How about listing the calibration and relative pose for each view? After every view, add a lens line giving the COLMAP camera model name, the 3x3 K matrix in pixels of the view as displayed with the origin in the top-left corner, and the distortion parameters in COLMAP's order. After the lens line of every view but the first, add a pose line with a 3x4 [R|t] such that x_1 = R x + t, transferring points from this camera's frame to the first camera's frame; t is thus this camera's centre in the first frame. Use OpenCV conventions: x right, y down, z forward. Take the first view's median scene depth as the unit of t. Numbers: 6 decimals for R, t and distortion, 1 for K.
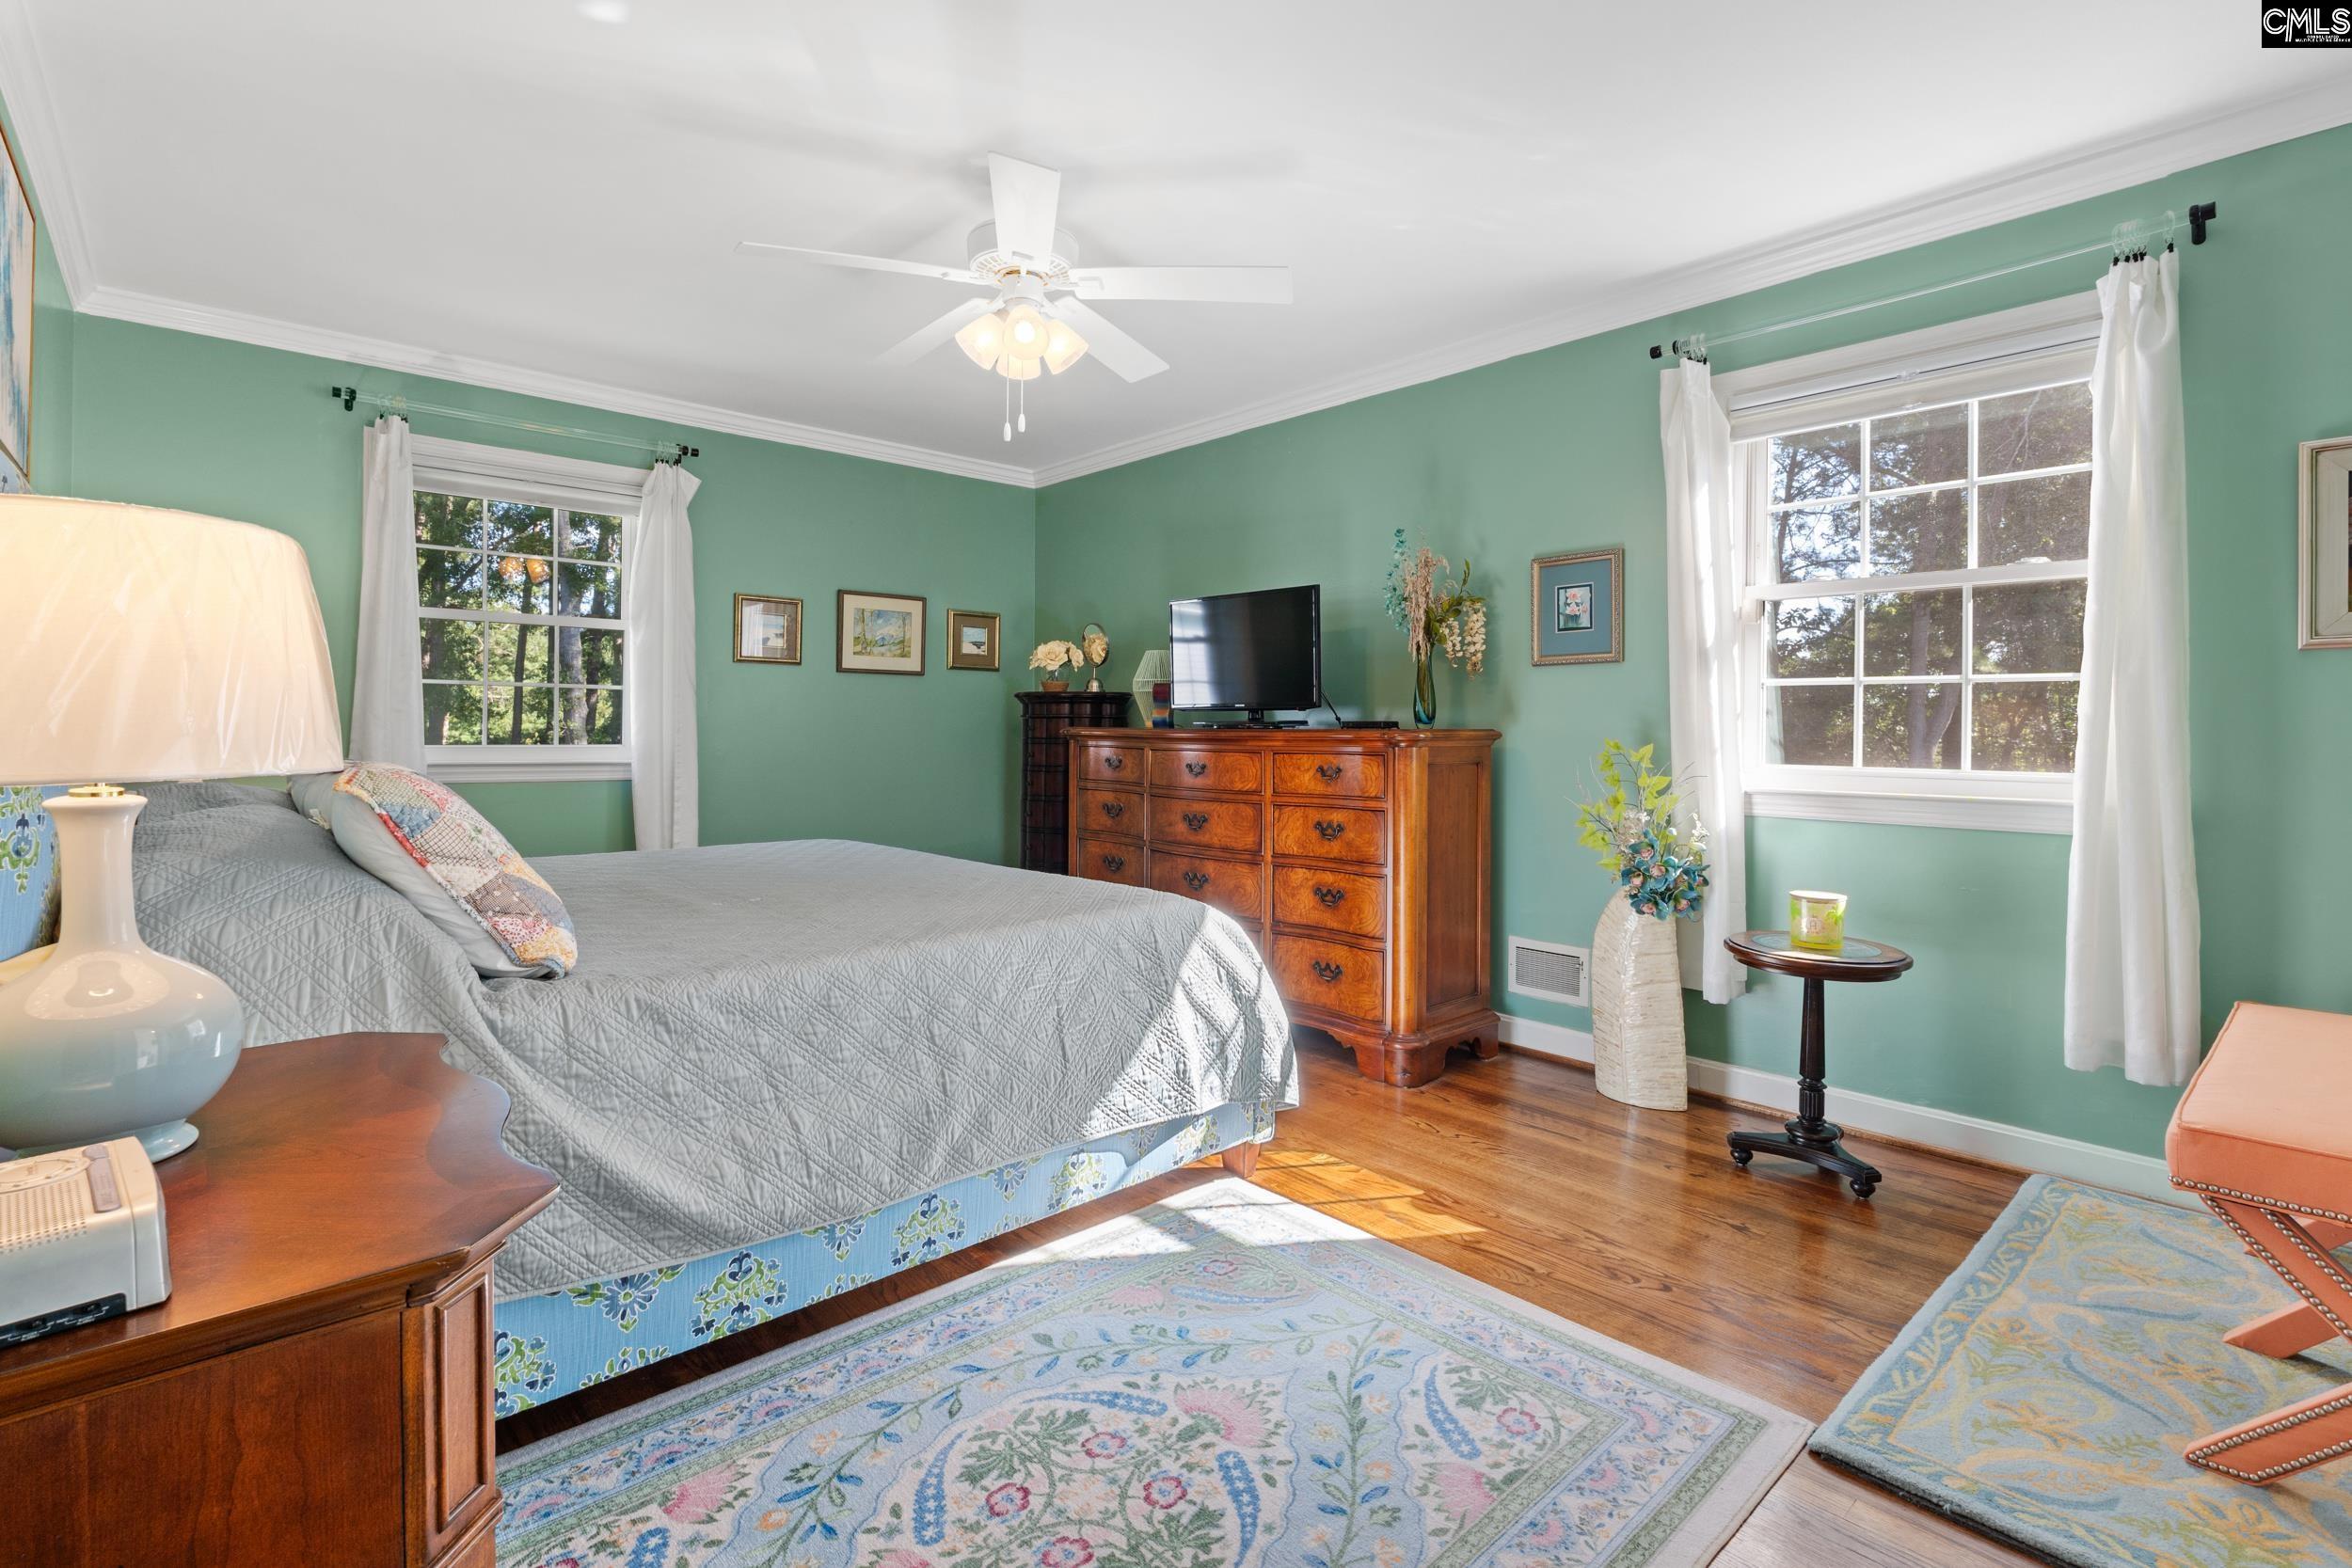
lens RADIAL K [[1086.7, 0, 1171.6], [0, 1086.7, 778.2], [0, 0, 1]] dist [-0.004233, -0.000215]
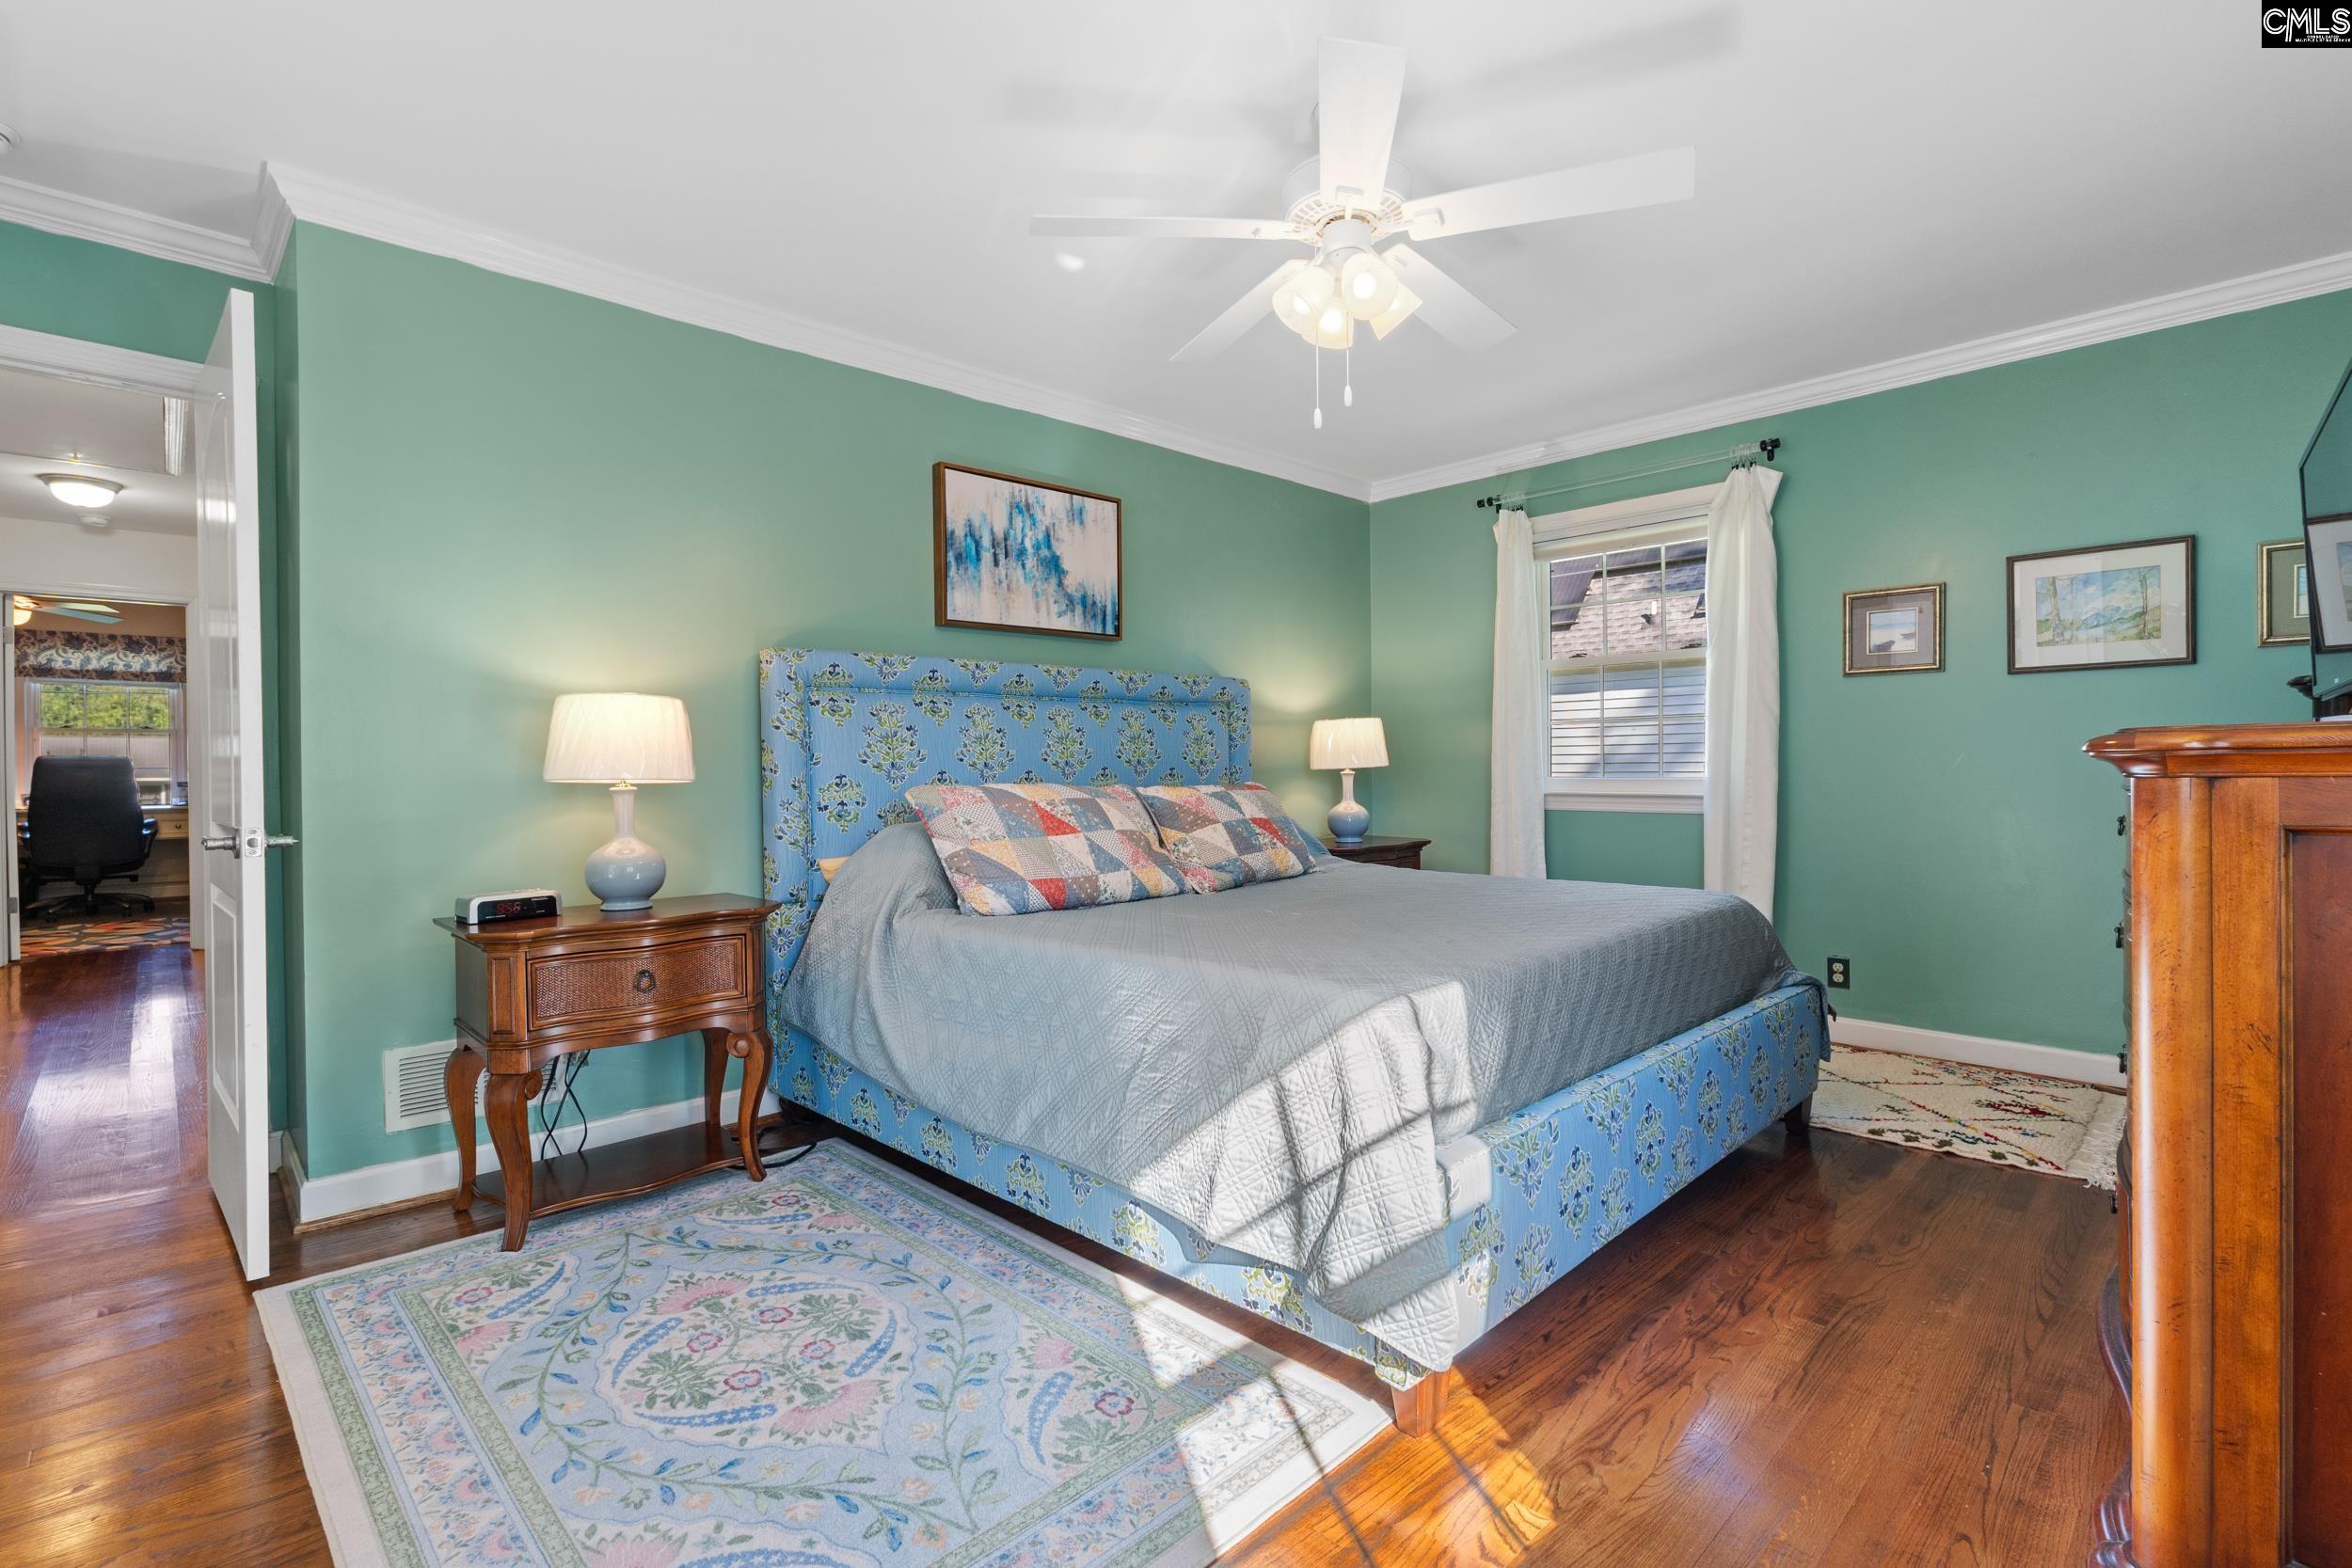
lens RADIAL K [[1072.8, 0, 1170.2], [0, 1072.8, 811.0], [0, 0, 1]] dist [-0.004173, -0.000149]
pose [[0.035353, 0.030613, -0.998906, 0.797480], [-0.035719, 0.998931, 0.029350, -0.022719], [0.998736, 0.034642, 0.036409, 0.942939]]
